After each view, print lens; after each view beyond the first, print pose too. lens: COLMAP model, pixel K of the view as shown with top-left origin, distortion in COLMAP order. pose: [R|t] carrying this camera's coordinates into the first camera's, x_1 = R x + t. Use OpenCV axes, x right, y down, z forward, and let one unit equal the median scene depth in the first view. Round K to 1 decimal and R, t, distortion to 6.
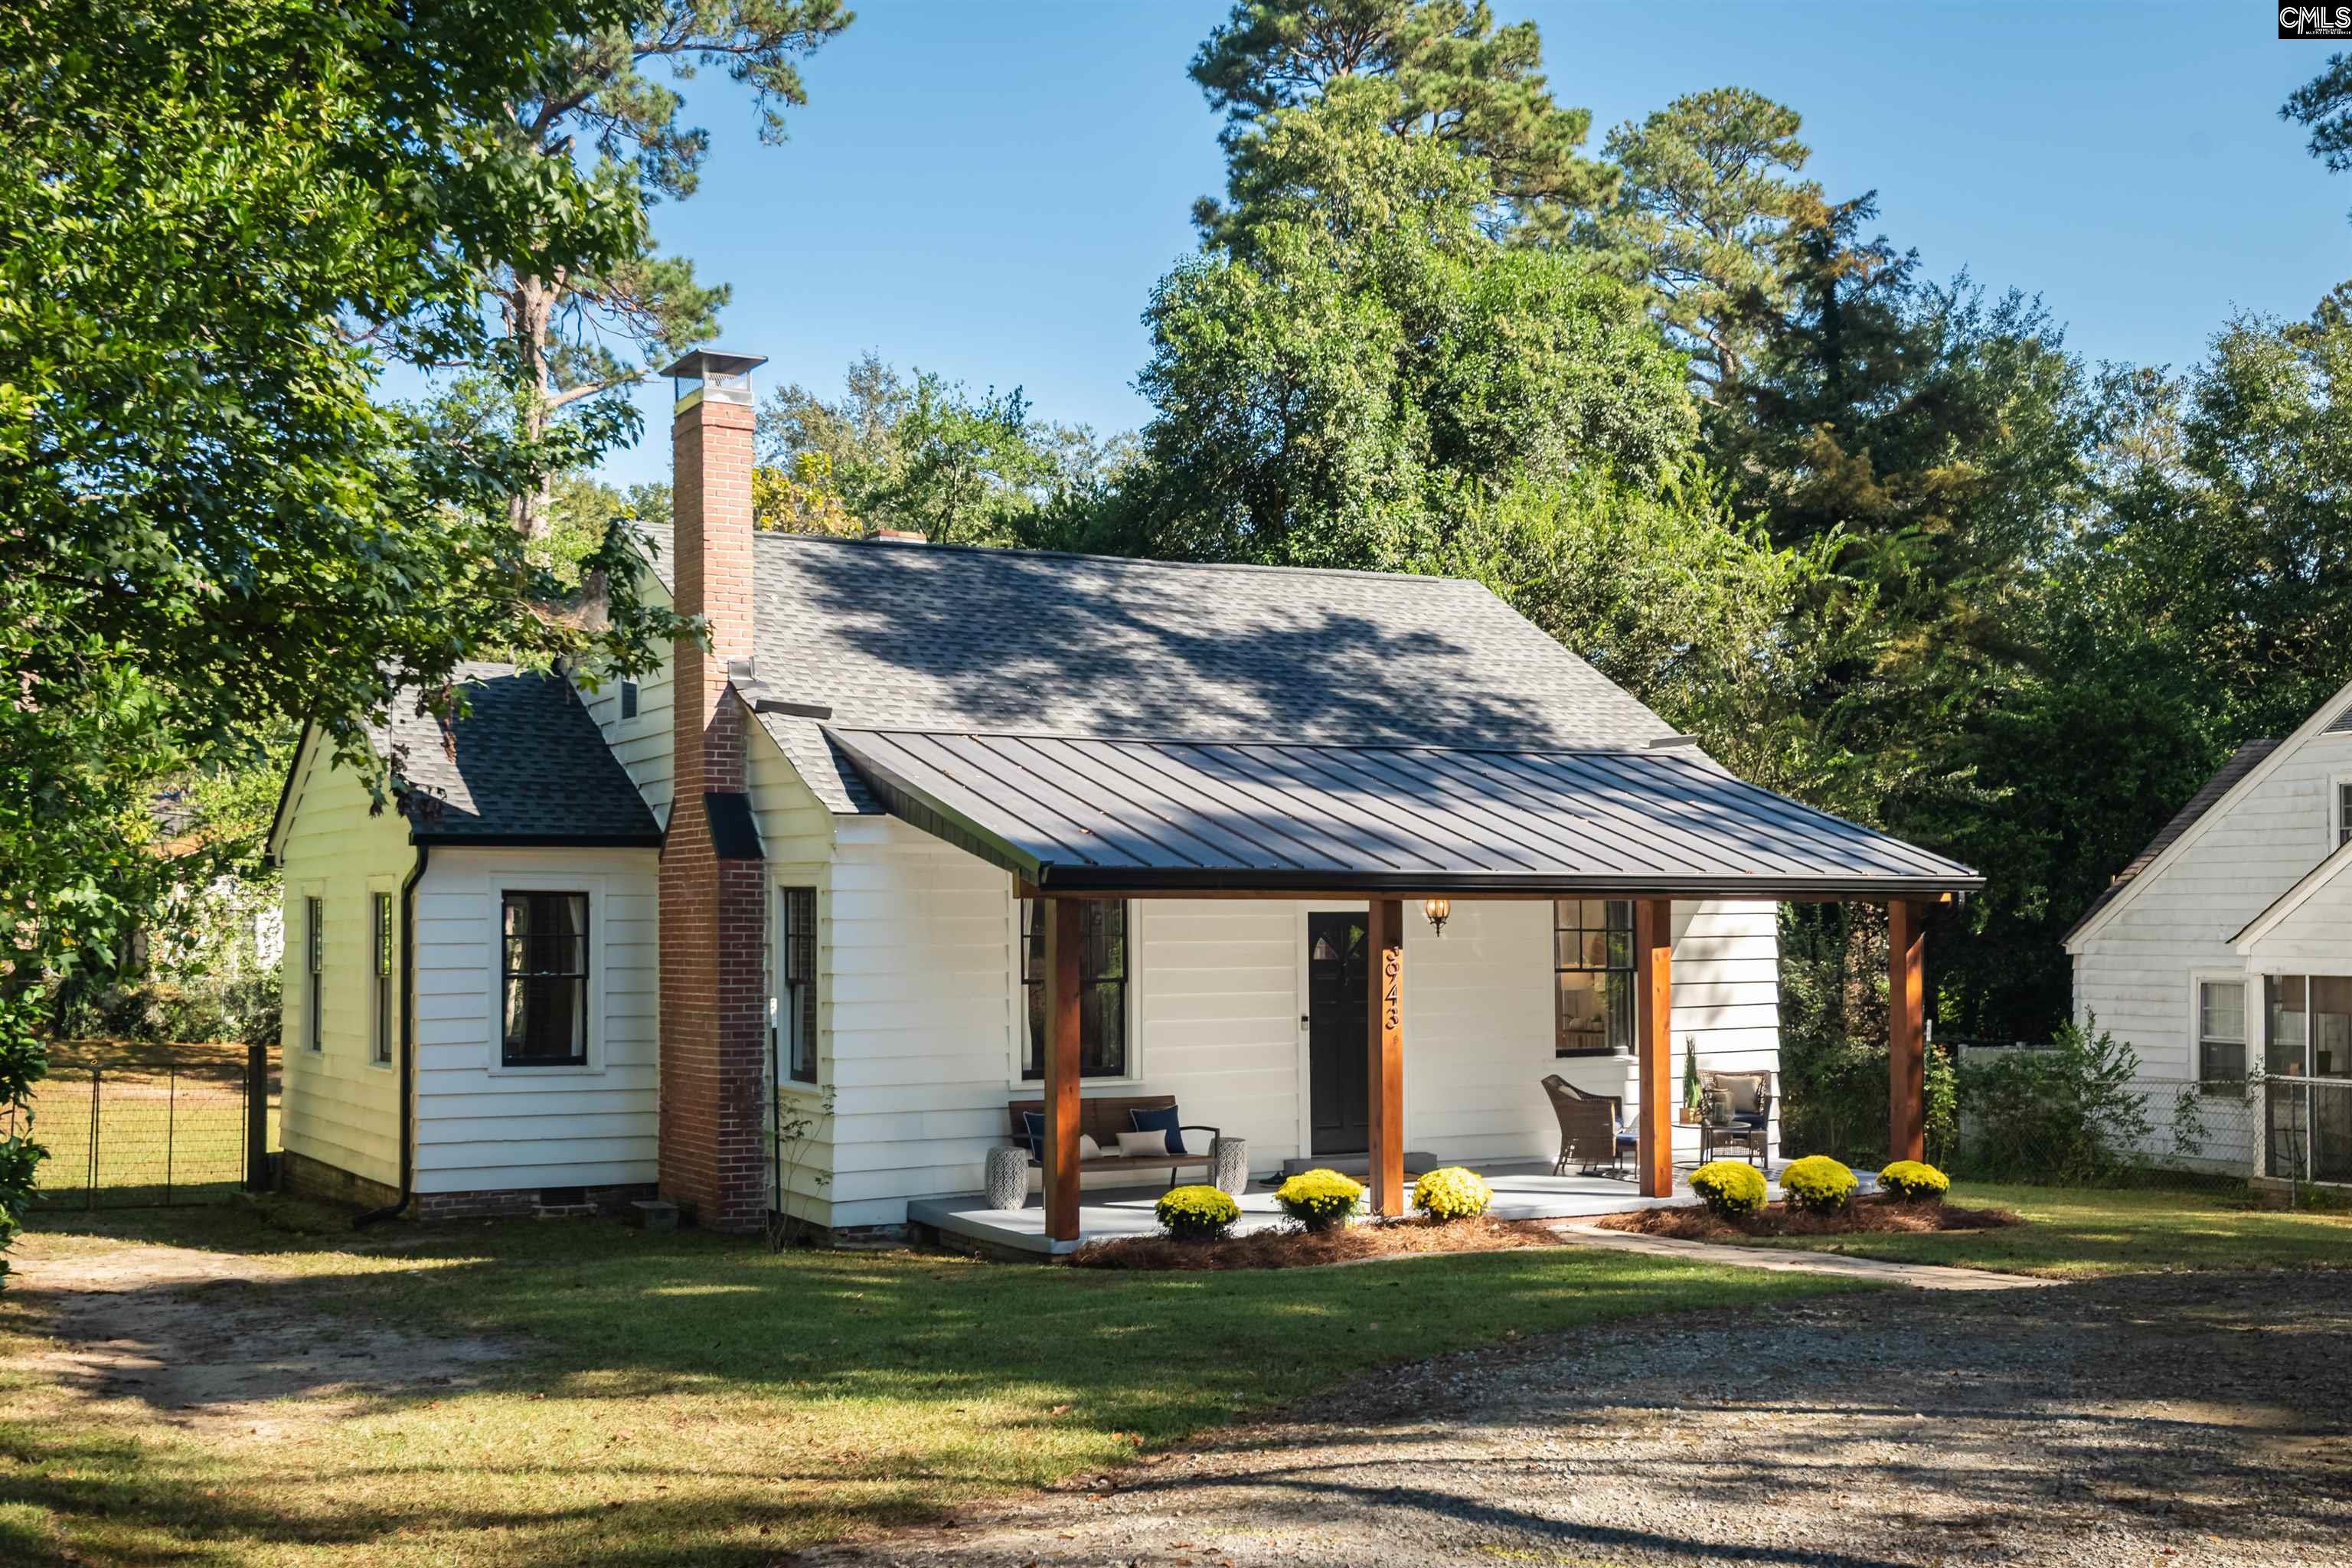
lens RADIAL K [[2505.2, 0, 1176.6], [0, 2505.2, 943.6], [0, 0, 1]] dist [-0.012112, 0.197041]
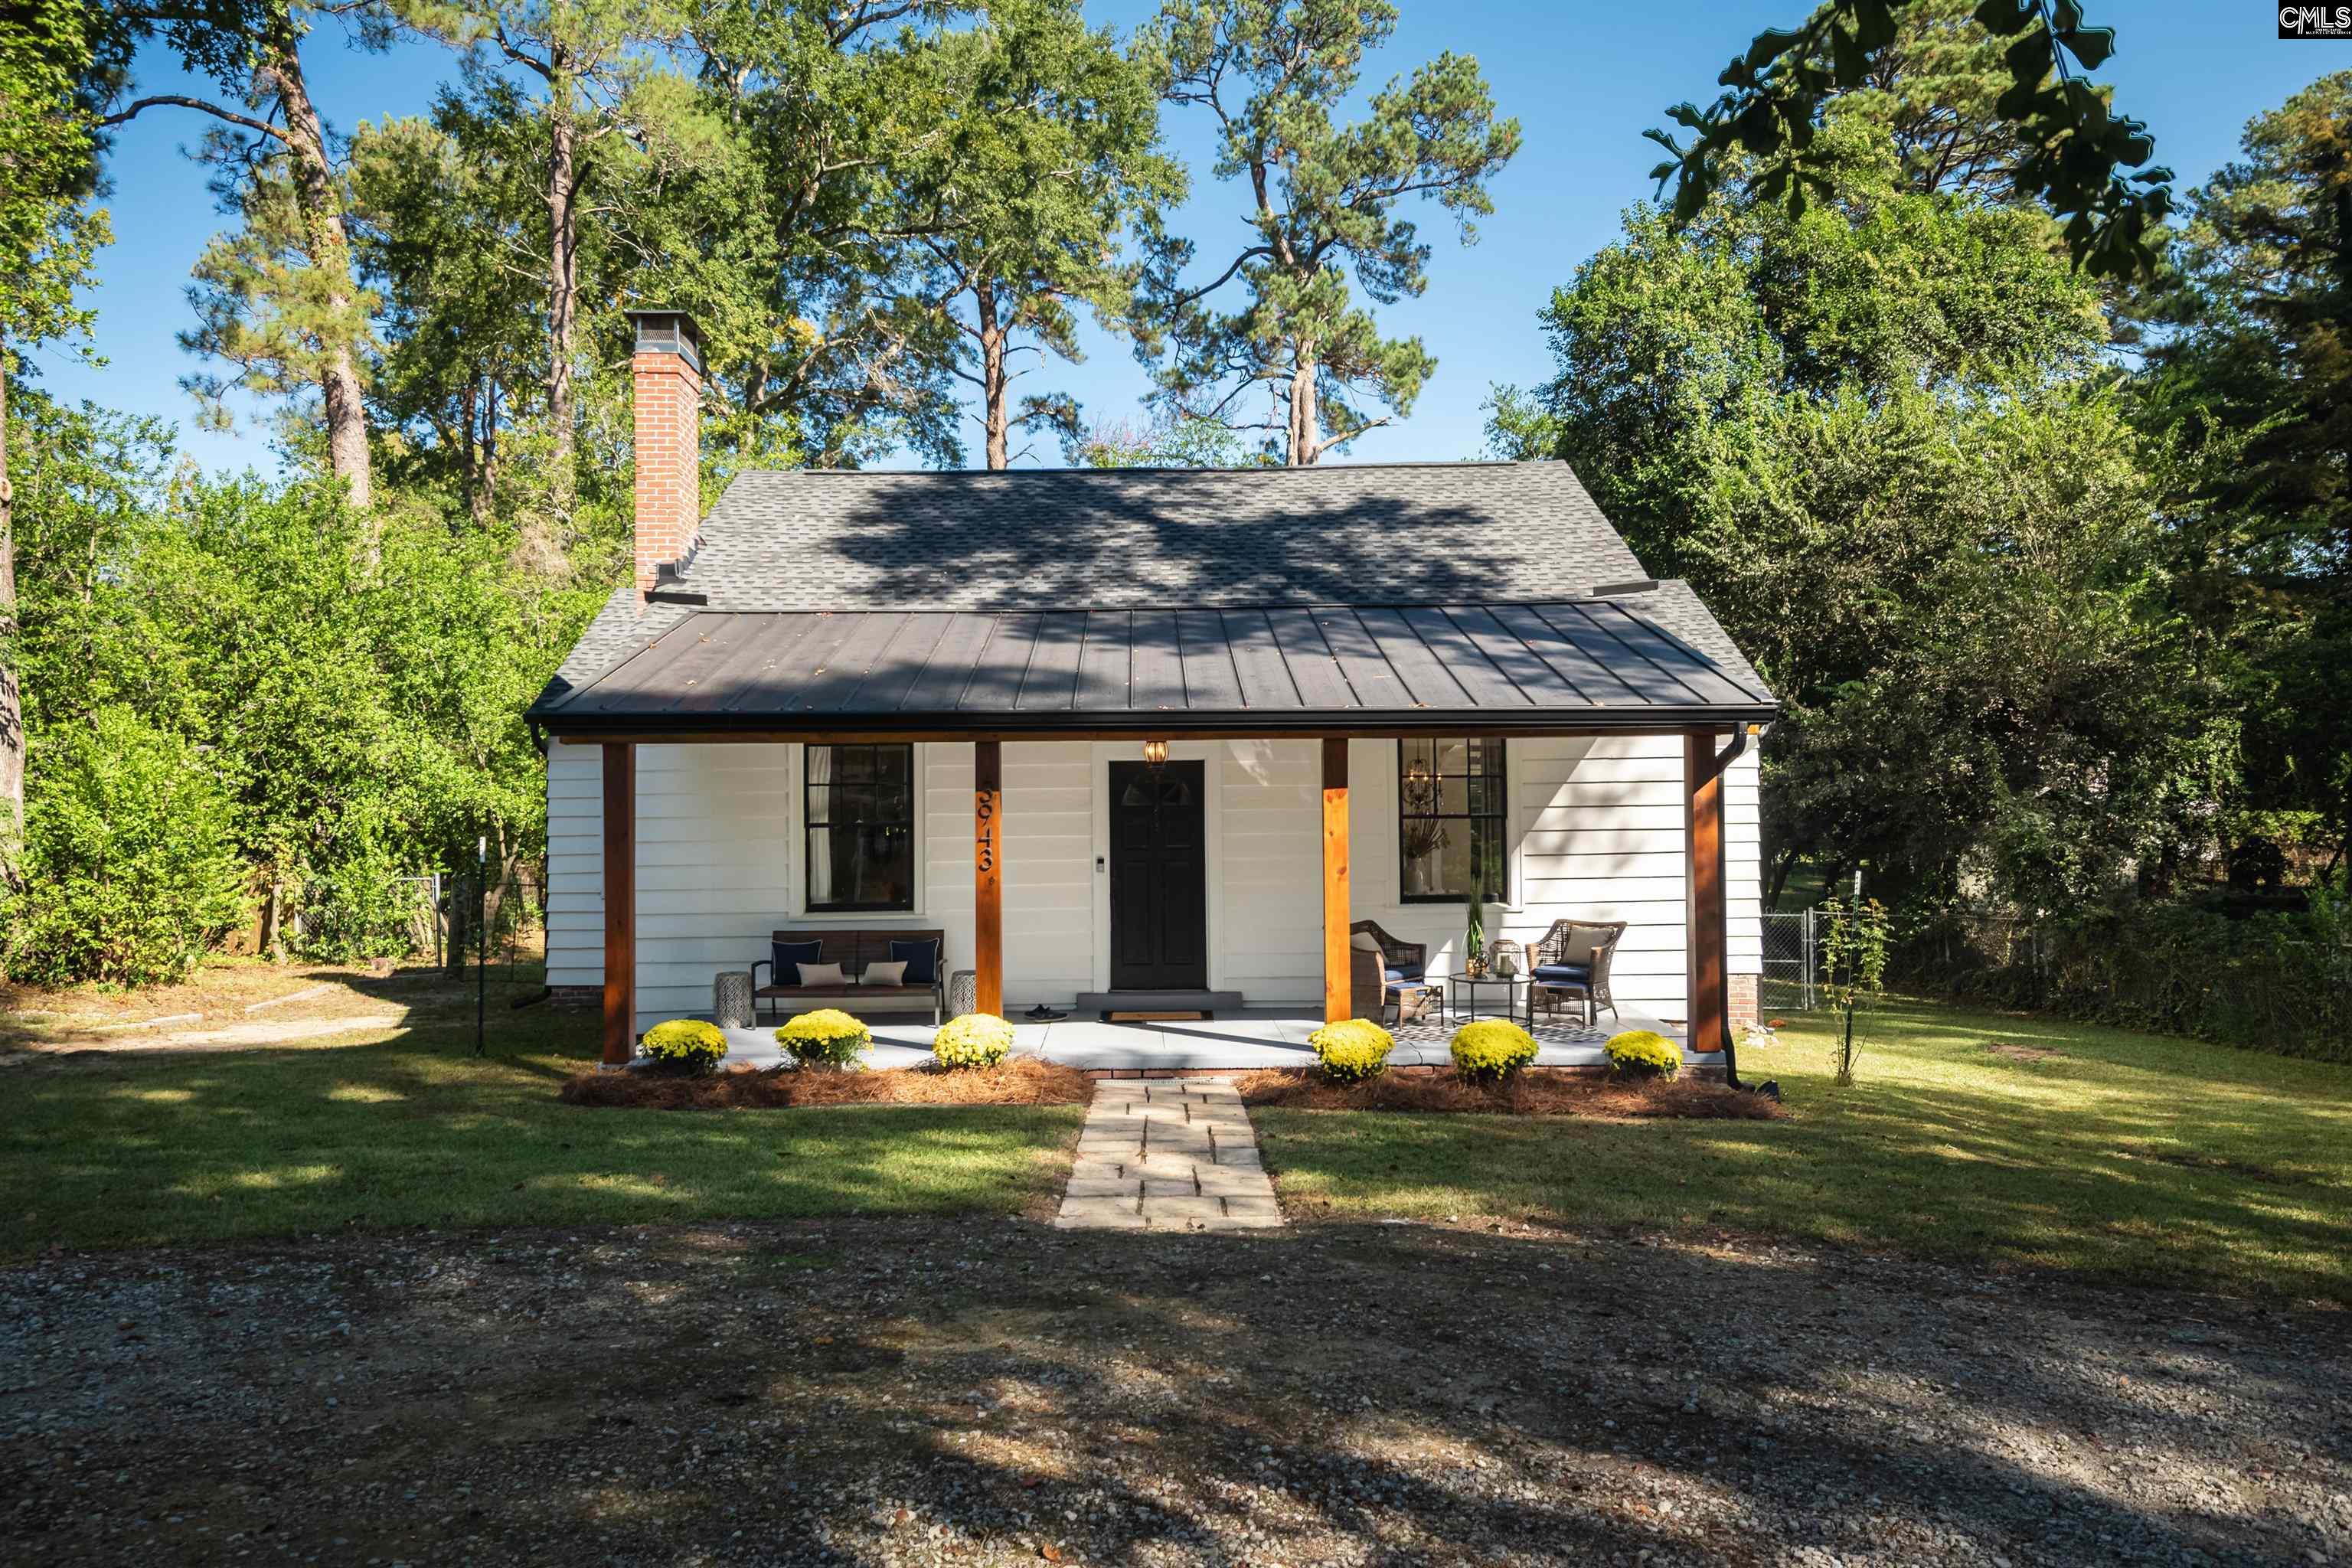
lens RADIAL K [[1596.5, 0, 1219.2], [0, 1596.5, 817.7], [0, 0, 1]] dist [0.033331, -0.026449]
pose [[0.883207, -0.004009, -0.468966, 0.360988], [0.002559, 0.999990, -0.003729, 0.012771], [0.468976, 0.002094, 0.883208, 0.378486]]
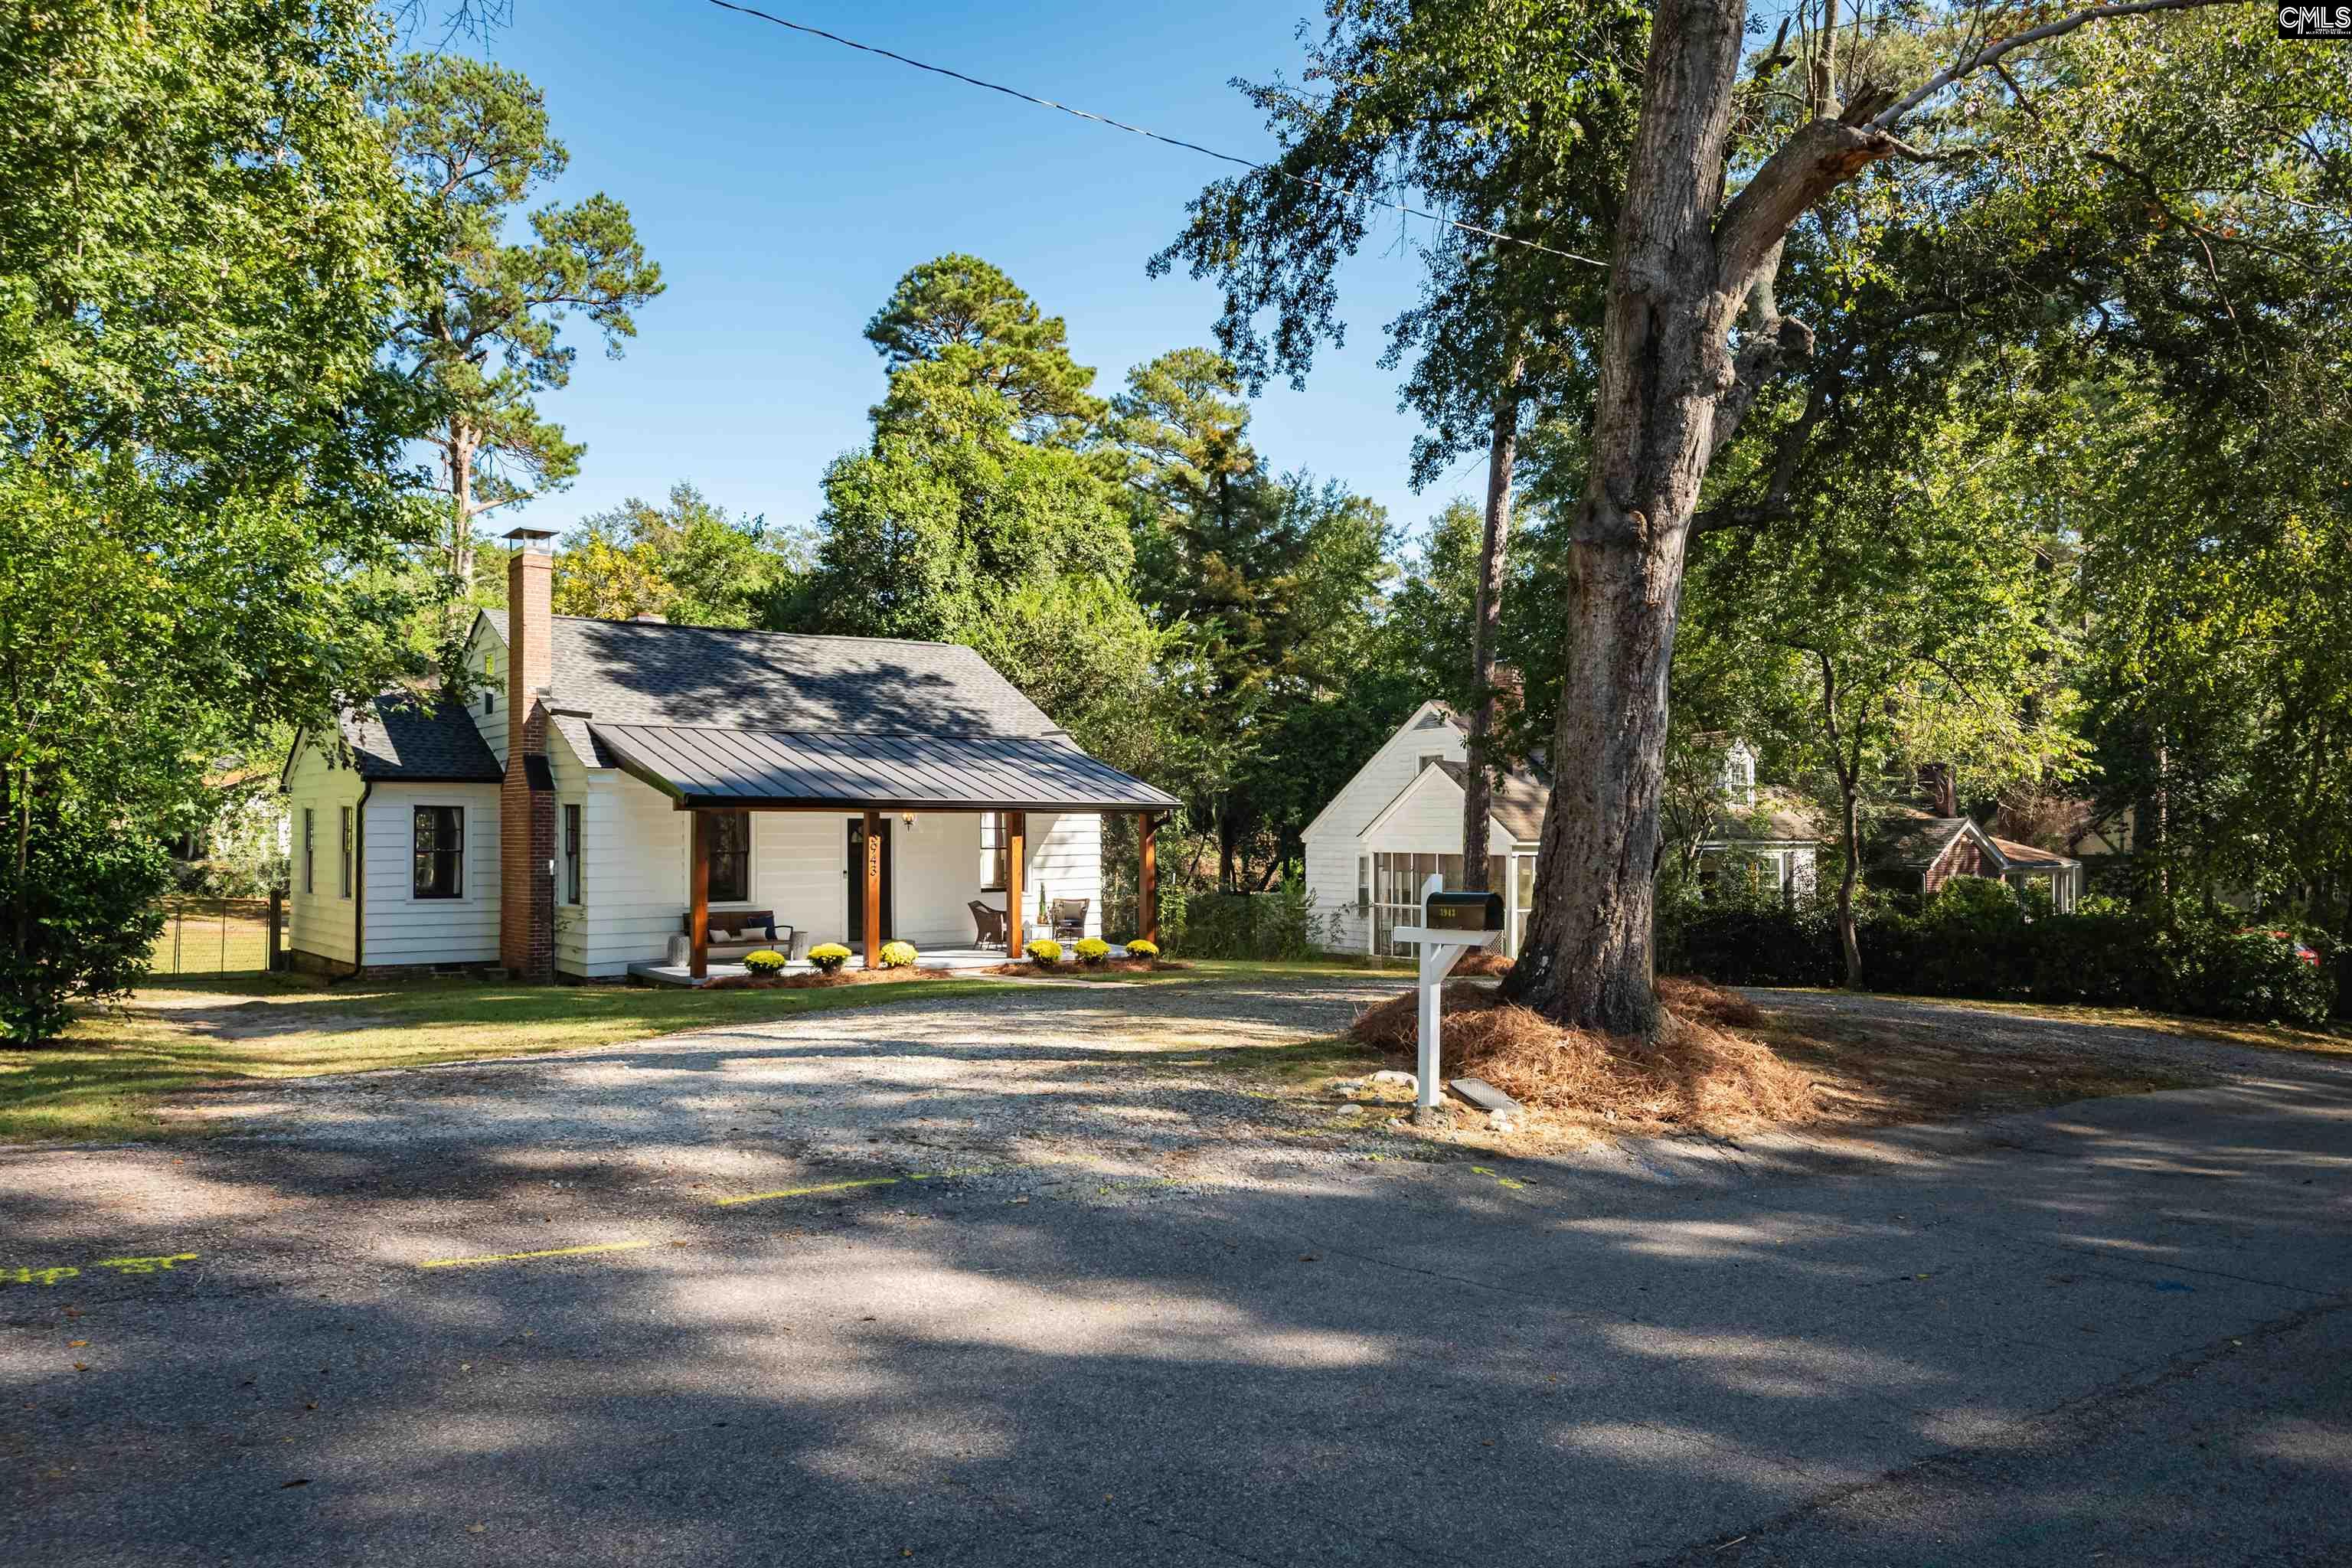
lens RADIAL K [[1565.2, 0, 1175.2], [0, 1565.2, 837.7], [0, 0, 1]] dist [0.007259, 0.000354]
pose [[0.986347, 0.001199, 0.164678, 0.092929], [-0.000851, 0.999997, -0.002183, 0.004441], [-0.164680, 0.002013, 0.986345, -0.236818]]
